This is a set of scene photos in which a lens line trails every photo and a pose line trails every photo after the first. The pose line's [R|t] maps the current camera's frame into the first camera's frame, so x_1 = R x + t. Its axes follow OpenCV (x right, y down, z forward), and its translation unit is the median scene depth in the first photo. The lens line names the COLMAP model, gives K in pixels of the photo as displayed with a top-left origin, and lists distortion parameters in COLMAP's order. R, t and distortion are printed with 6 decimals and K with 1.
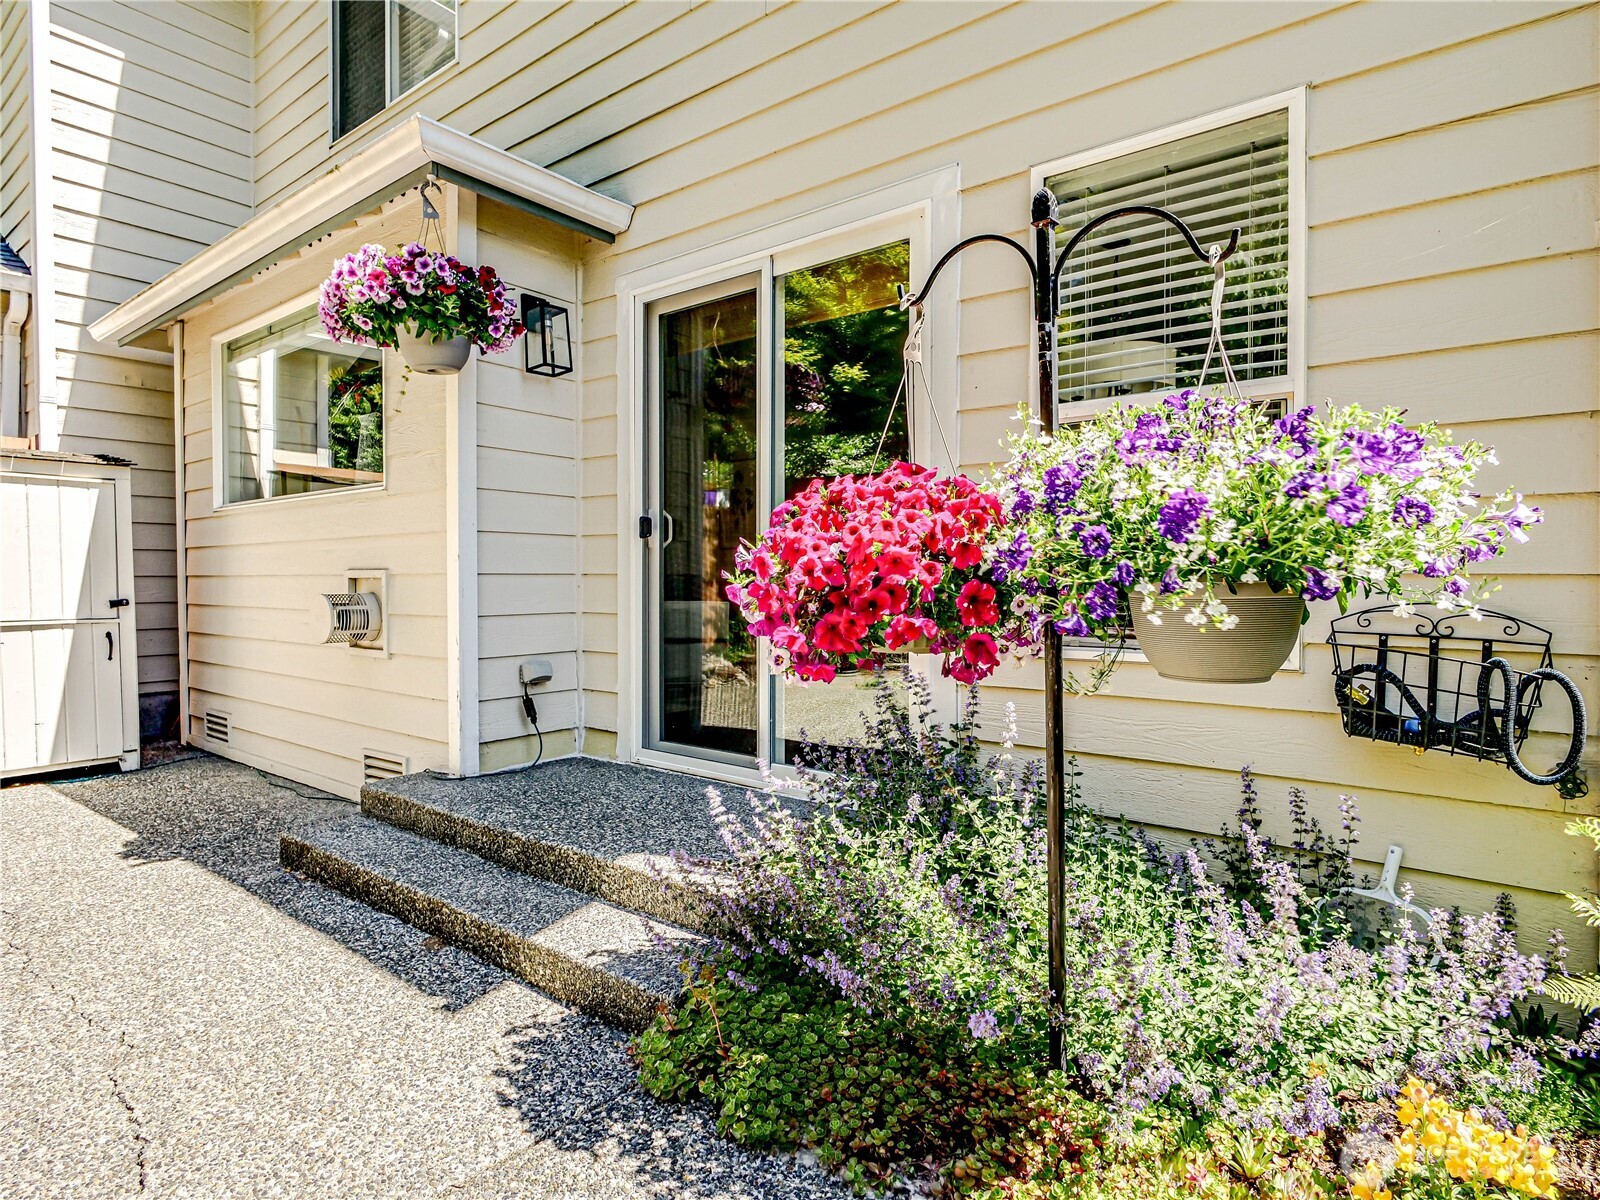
lens RADIAL K [[874.8, 0, 805.3], [0, 874.8, 603.8], [0, 0, 1]] dist [-0.007609, 0.000422]
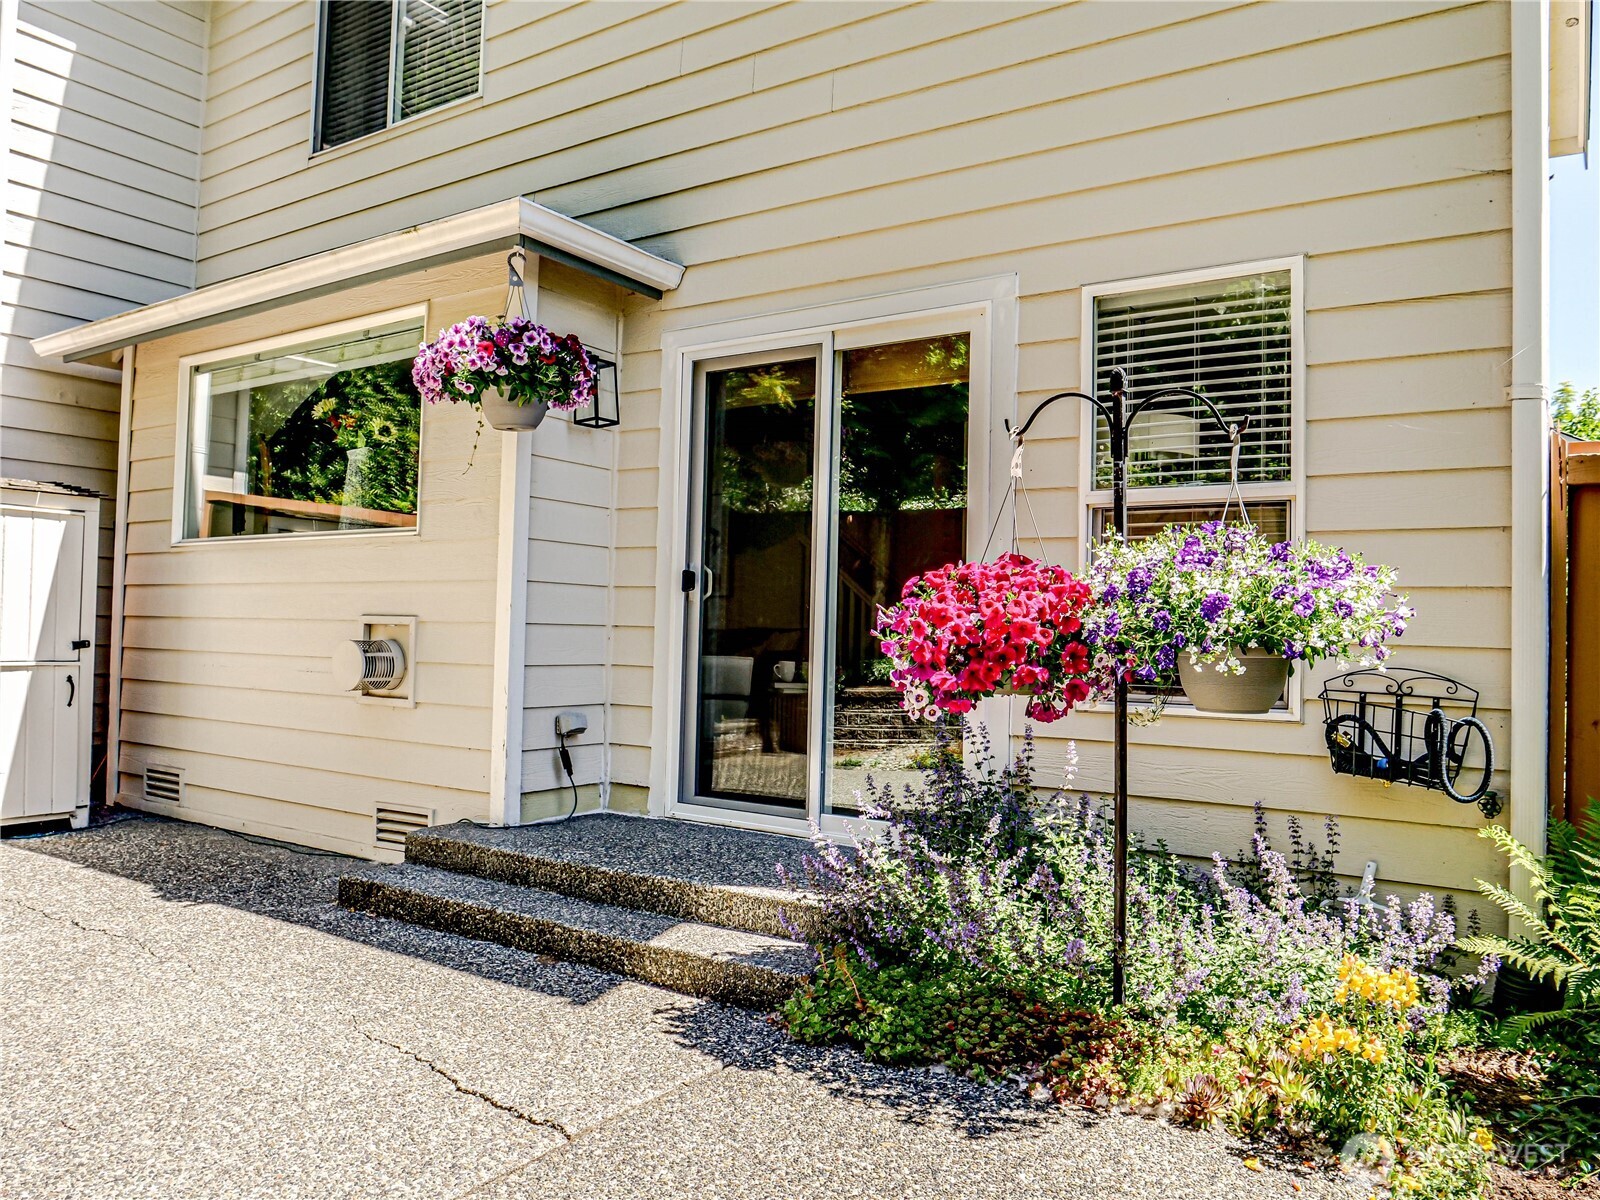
lens RADIAL K [[1159.6, 0, 799.4], [0, 1159.6, 610.3], [0, 0, 1]] dist [-0.045862, 0.016325]
pose [[0.996810, 0.025627, 0.075579, -0.210639], [-0.021810, 0.998466, -0.050896, 0.014523], [-0.076767, 0.049085, 0.995840, -0.454558]]
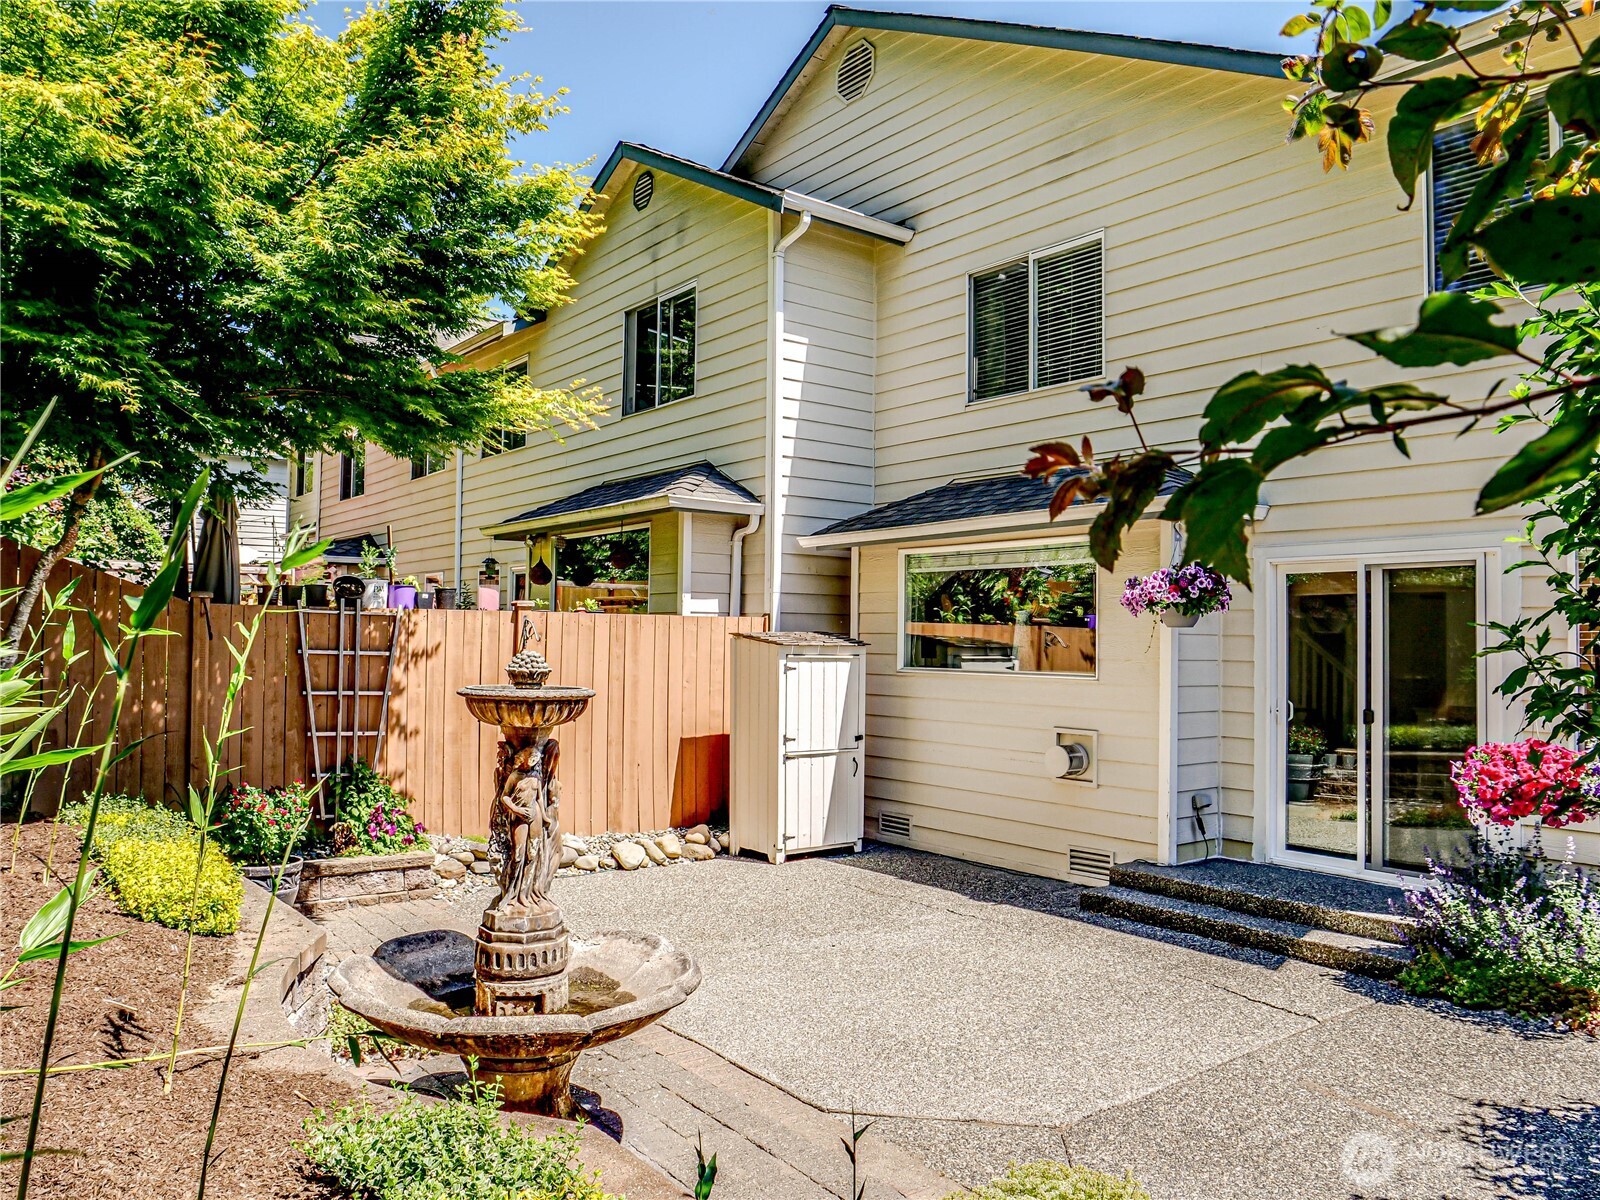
lens RADIAL K [[1159.6, 0, 797.8], [0, 1159.6, 604.5], [0, 0, 1]] dist [-0.045862, 0.016325]
pose [[0.966182, 0.004727, -0.257818, -0.656194], [-0.021212, 0.997900, -0.061195, -0.180740], [0.256987, 0.064594, 0.964254, -1.640492]]
